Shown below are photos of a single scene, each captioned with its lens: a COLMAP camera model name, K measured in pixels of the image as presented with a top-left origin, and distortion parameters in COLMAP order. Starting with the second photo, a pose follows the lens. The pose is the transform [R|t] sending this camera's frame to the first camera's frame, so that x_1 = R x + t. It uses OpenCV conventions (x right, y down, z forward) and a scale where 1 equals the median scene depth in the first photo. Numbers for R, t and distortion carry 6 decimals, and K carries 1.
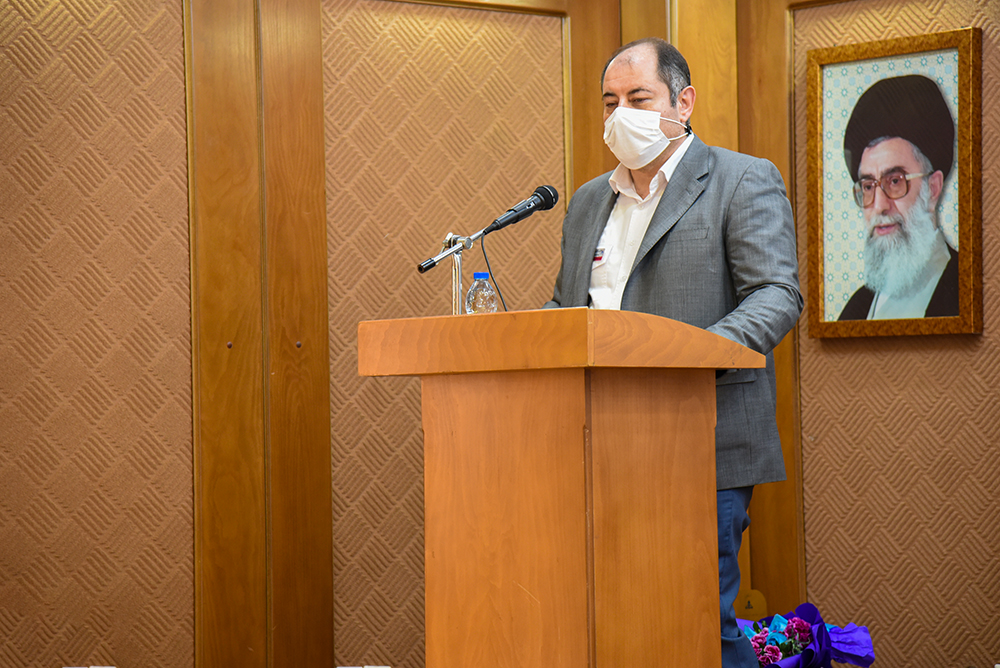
lens RADIAL K [[3519.0, 0, 500.0], [0, 3519.0, 334.0], [0, 0, 1]] dist [0.426783, 1.072384]
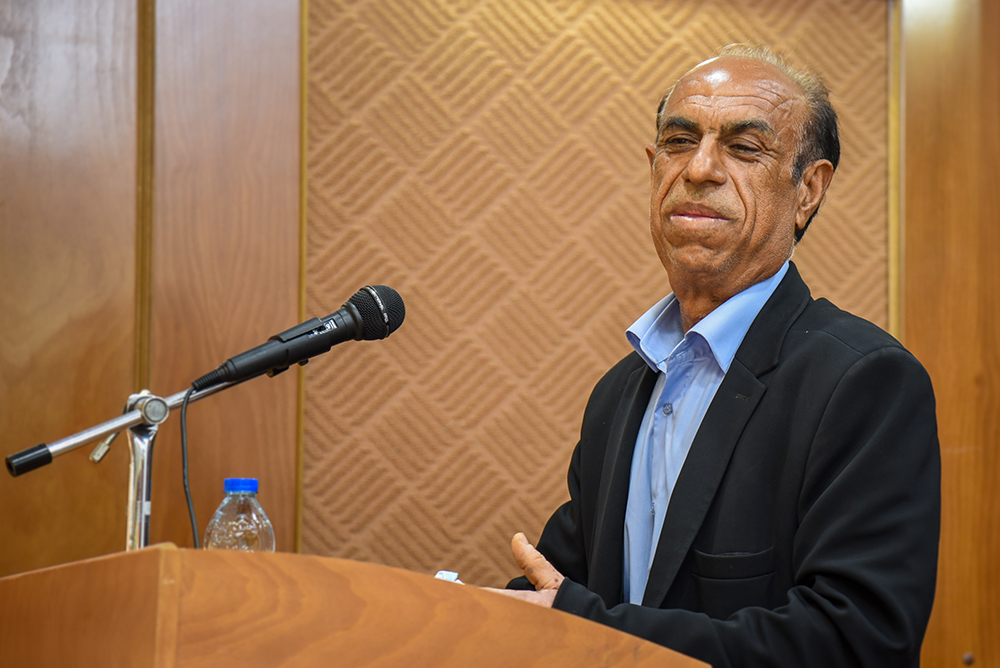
lens RADIAL K [[3519.0, 0, 500.0], [0, 3519.0, 334.0], [0, 0, 1]] dist [0.426783, 1.072384]
pose [[0.927813, -0.024975, -0.372208, 0.159254], [-0.008839, 0.996004, -0.088866, 0.003386], [0.372940, 0.085741, 0.923885, 0.538844]]
